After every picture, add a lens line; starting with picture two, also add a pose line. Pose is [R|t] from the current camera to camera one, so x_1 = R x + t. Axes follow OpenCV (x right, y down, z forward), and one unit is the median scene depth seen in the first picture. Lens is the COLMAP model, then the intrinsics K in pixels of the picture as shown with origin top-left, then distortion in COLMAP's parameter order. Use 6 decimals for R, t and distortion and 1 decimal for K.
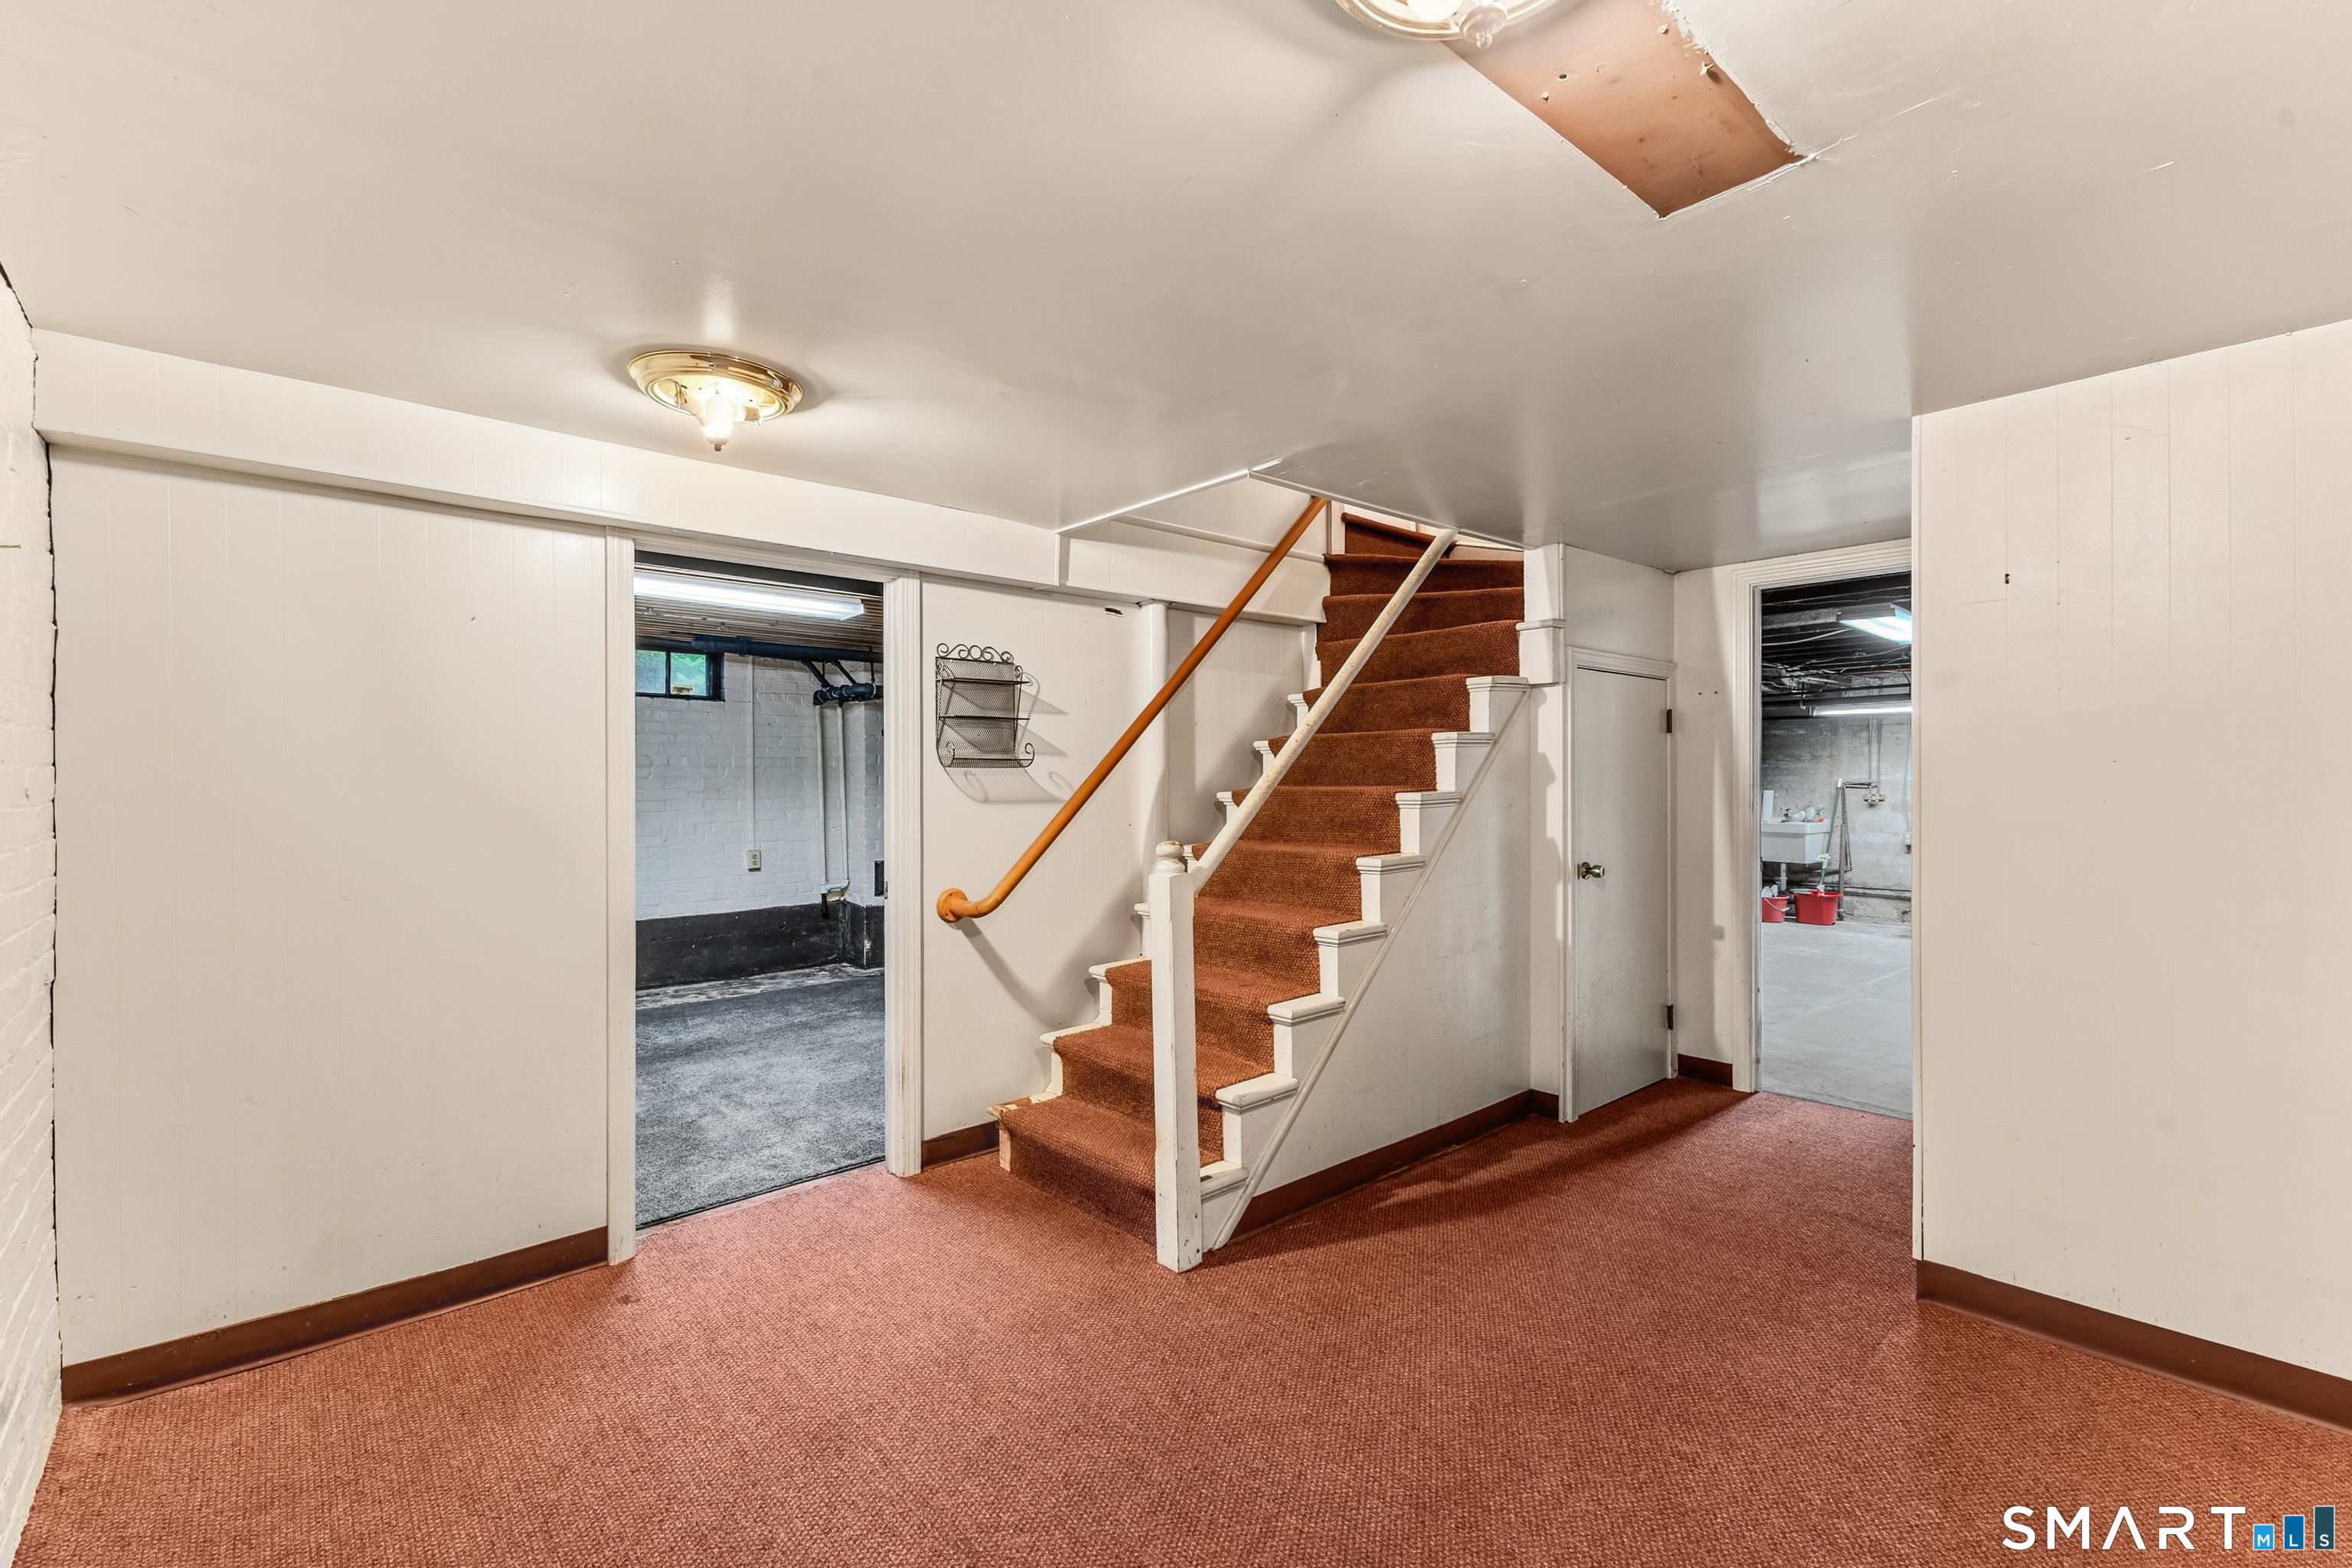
lens RADIAL K [[1030.5, 0, 1176.0], [0, 1030.5, 785.6], [0, 0, 1]] dist [0.008167, -0.000850]
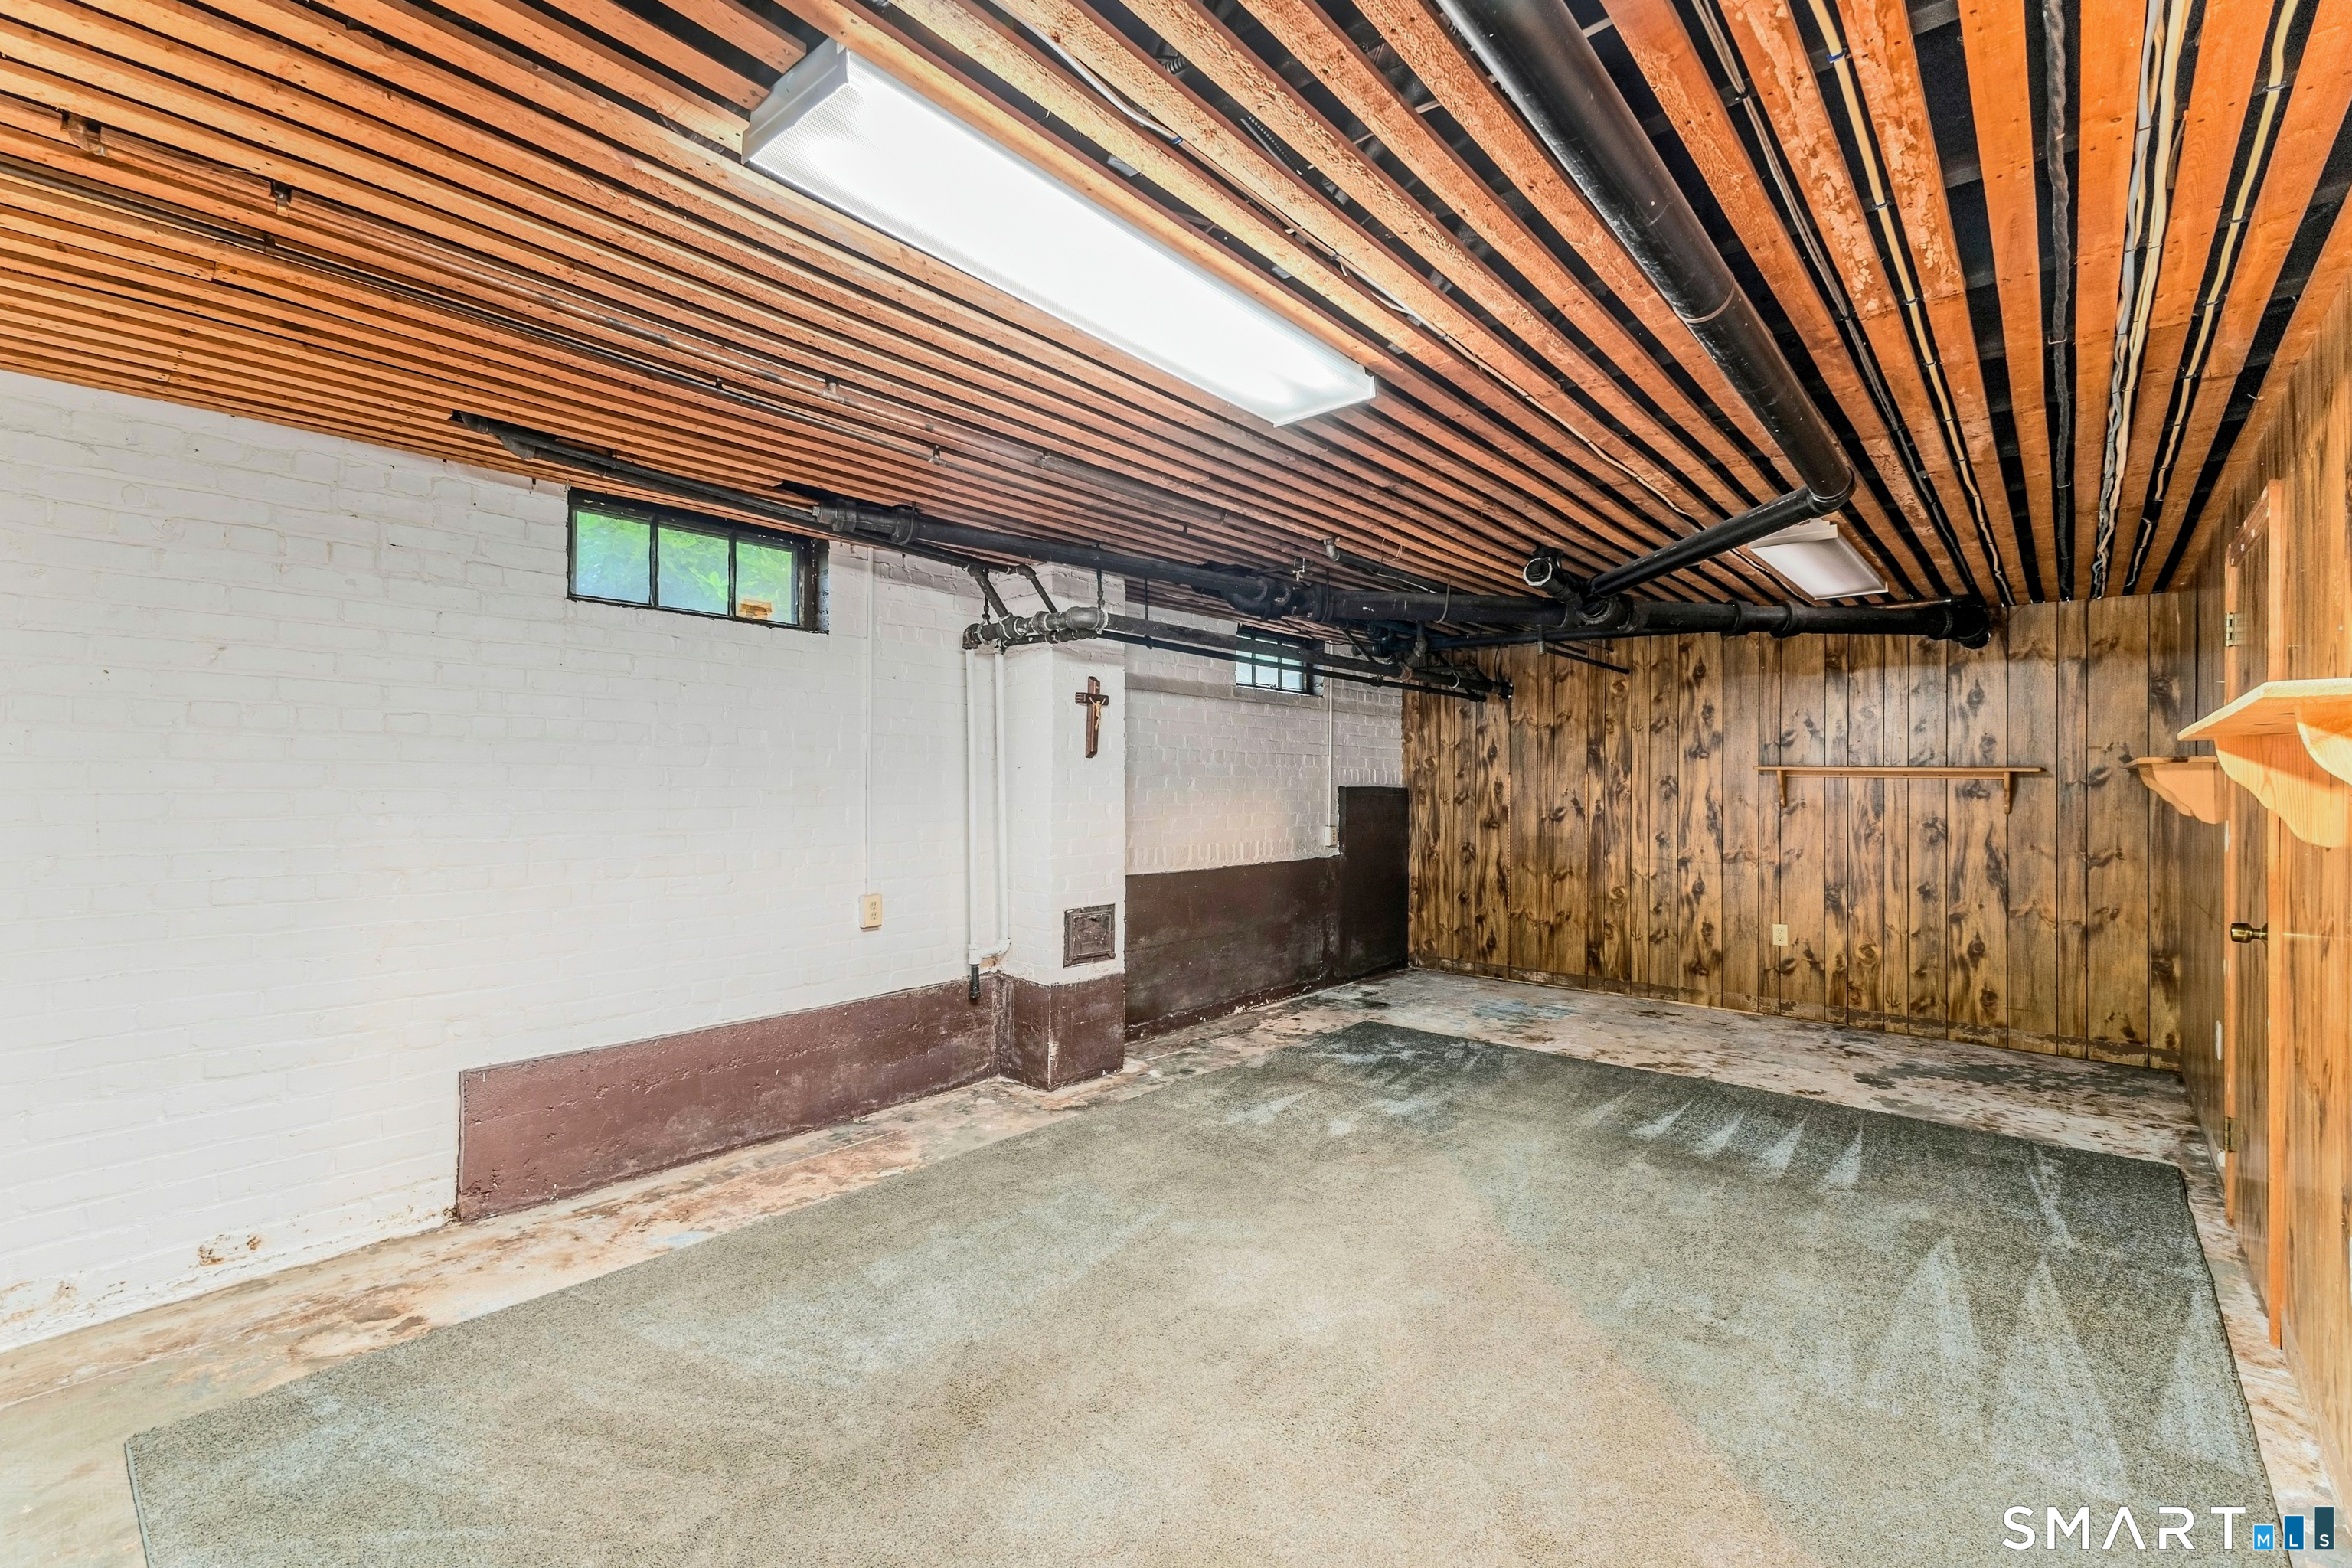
lens RADIAL K [[1030.5, 0, 1175.3], [0, 1030.5, 787.4], [0, 0, 1]] dist [0.008167, -0.000850]
pose [[0.991361, 0.009400, 0.130825, -0.320015], [-0.009376, 0.999956, -0.000801, 0.001369], [-0.130827, -0.000432, 0.991405, 0.410591]]
